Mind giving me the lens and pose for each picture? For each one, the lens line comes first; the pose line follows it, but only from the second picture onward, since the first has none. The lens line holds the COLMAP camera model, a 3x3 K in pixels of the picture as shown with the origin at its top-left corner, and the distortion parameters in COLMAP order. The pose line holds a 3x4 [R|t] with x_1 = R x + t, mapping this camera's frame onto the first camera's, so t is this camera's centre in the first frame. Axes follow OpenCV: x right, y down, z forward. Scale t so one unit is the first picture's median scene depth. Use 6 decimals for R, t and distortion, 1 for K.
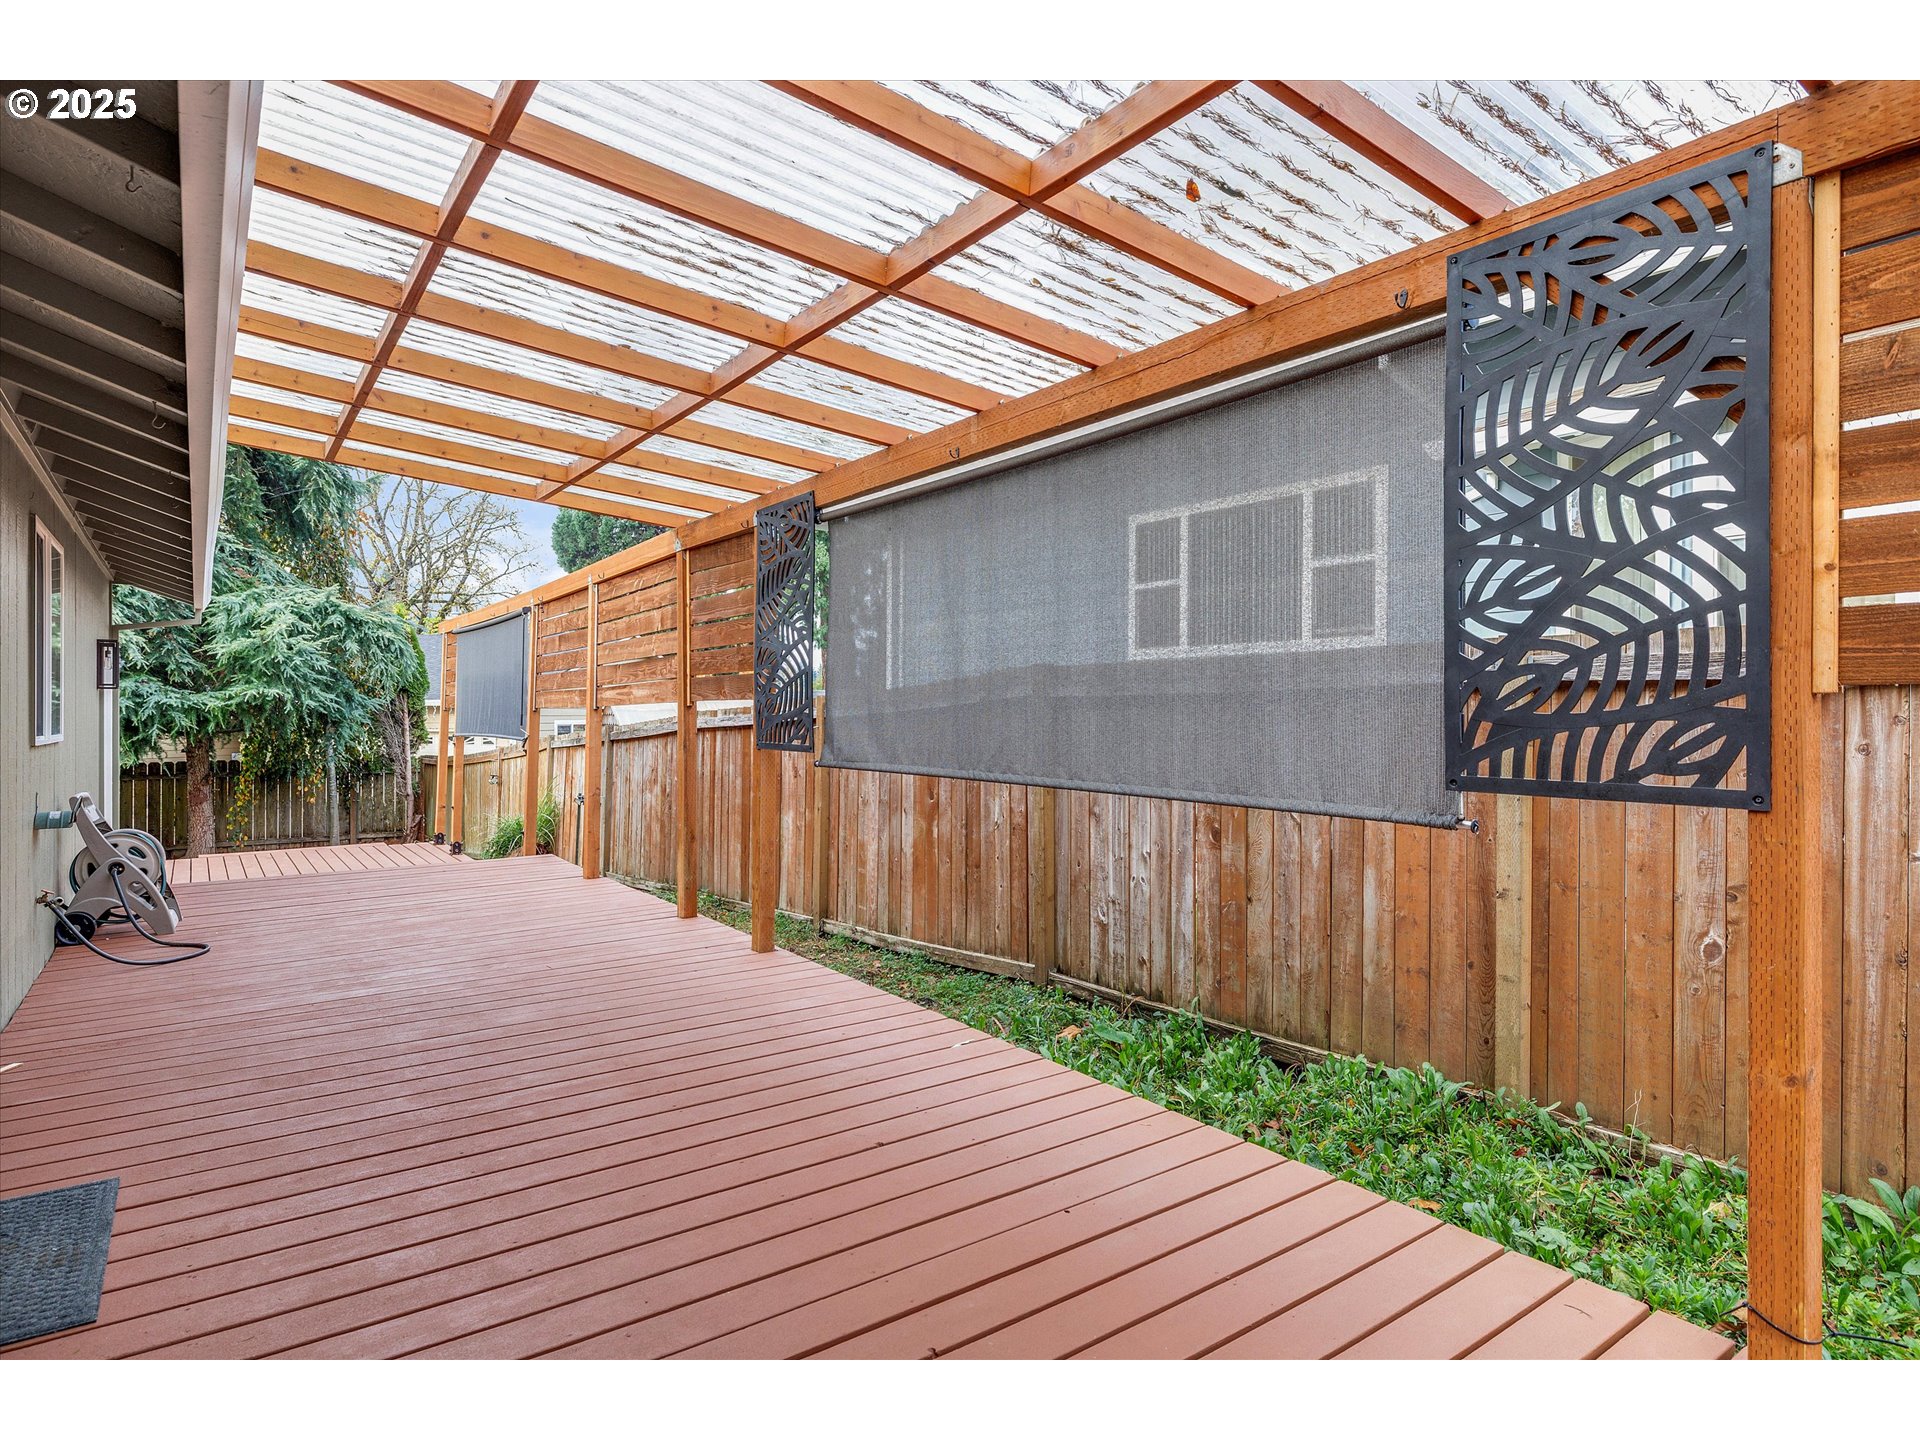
lens RADIAL K [[1051.8, 0, 960.0], [0, 1051.8, 720.0], [0, 0, 1]] dist [0.000582, 0.000479]
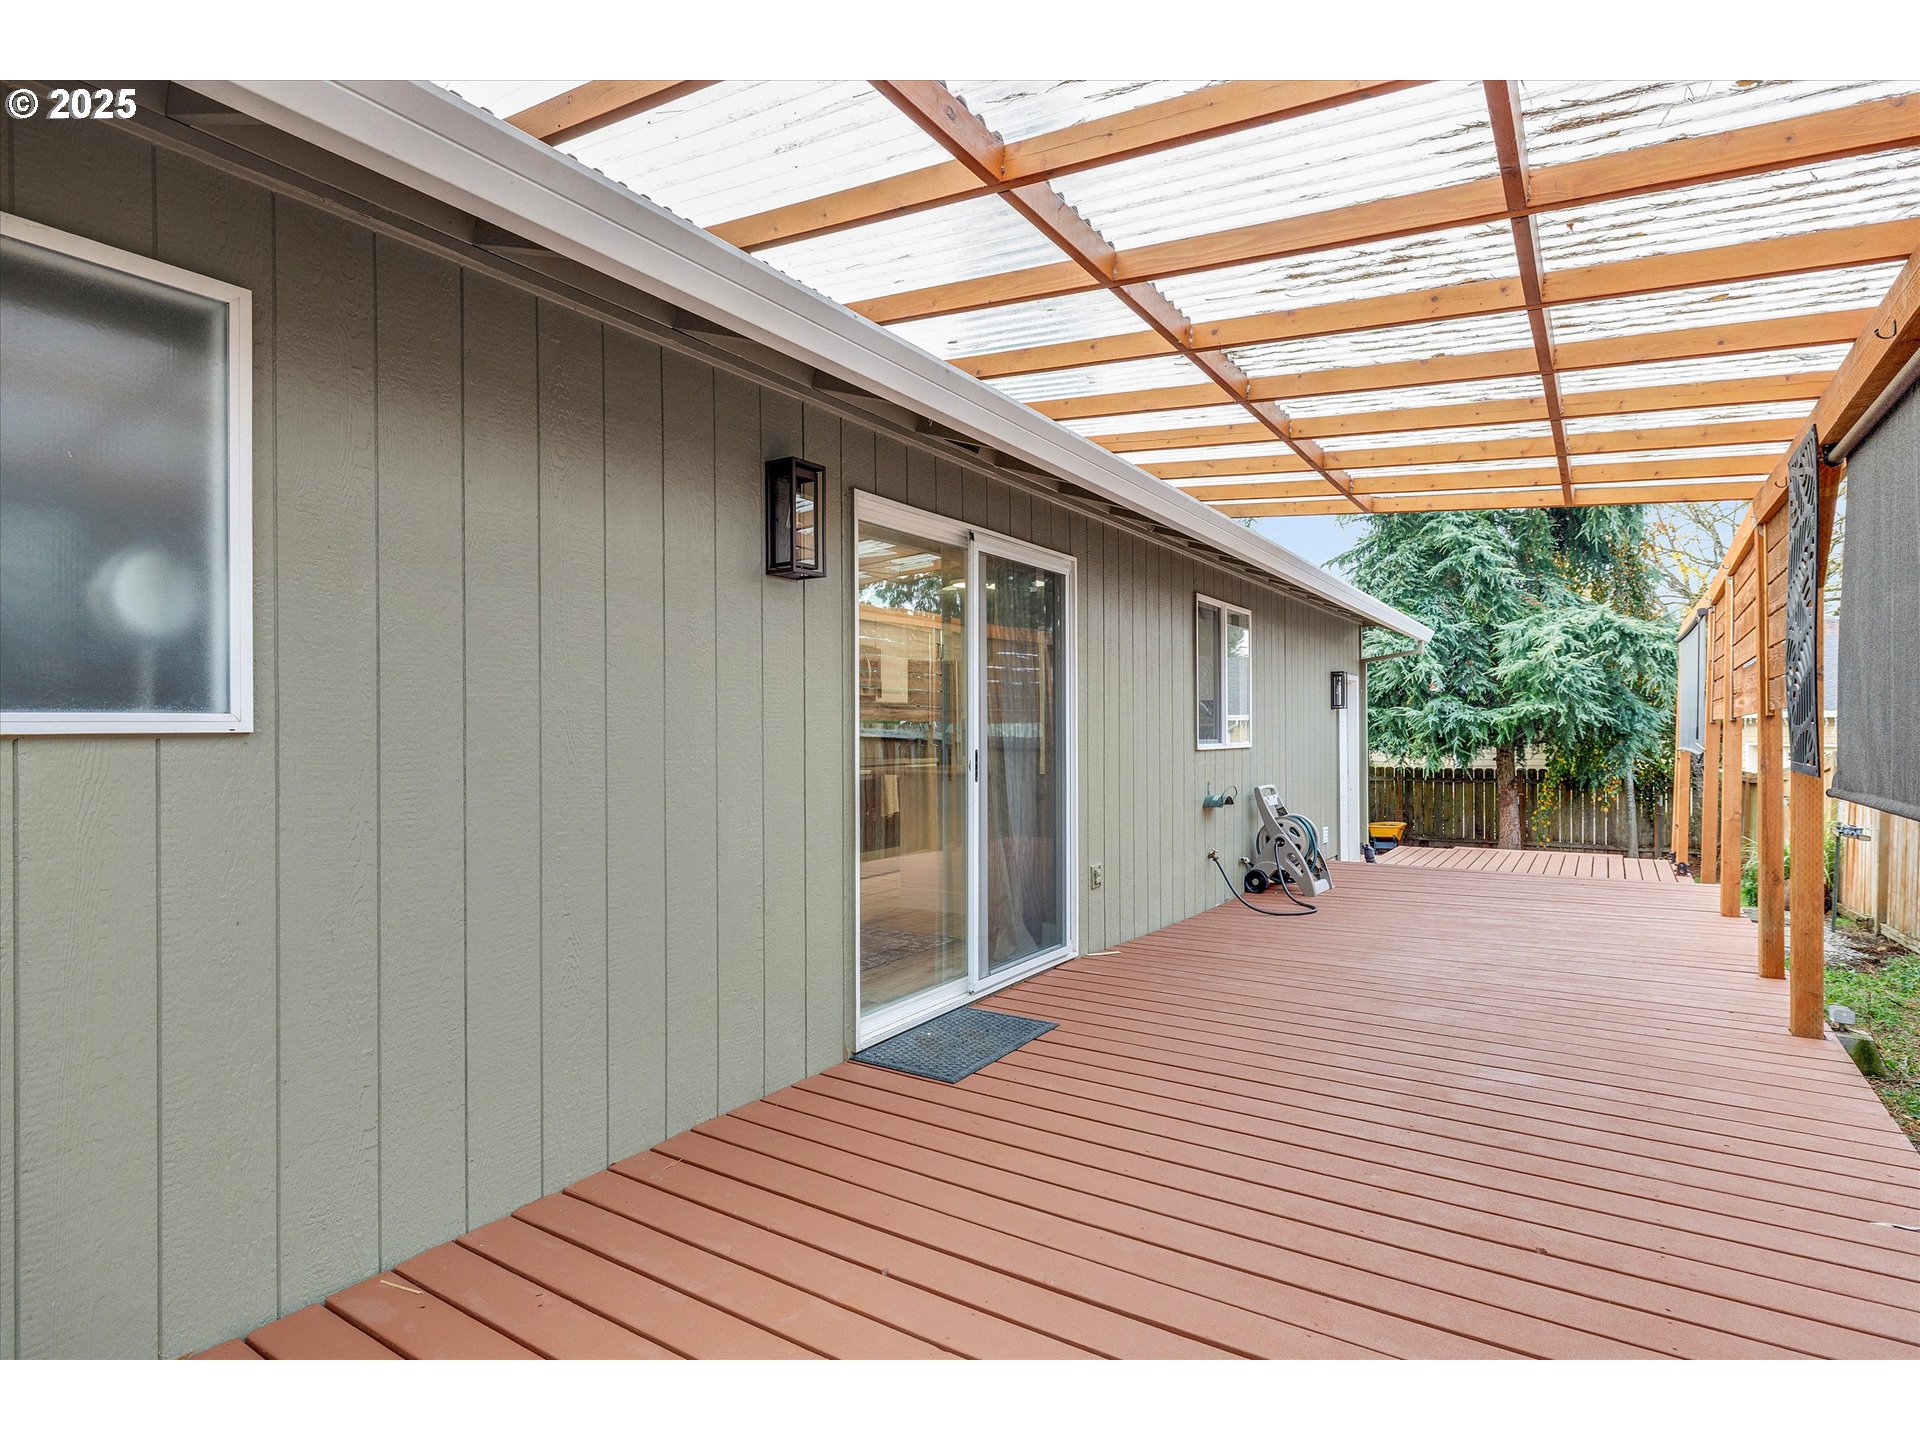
lens RADIAL K [[997.9, 0, 960.0], [0, 997.9, 720.0], [0, 0, 1]] dist [-0.000128, -0.000165]
pose [[0.359938, -0.010421, -0.932918, 0.094420], [-0.002167, 0.999926, -0.012005, 0.000368], [0.932974, 0.006343, 0.359889, 0.057851]]
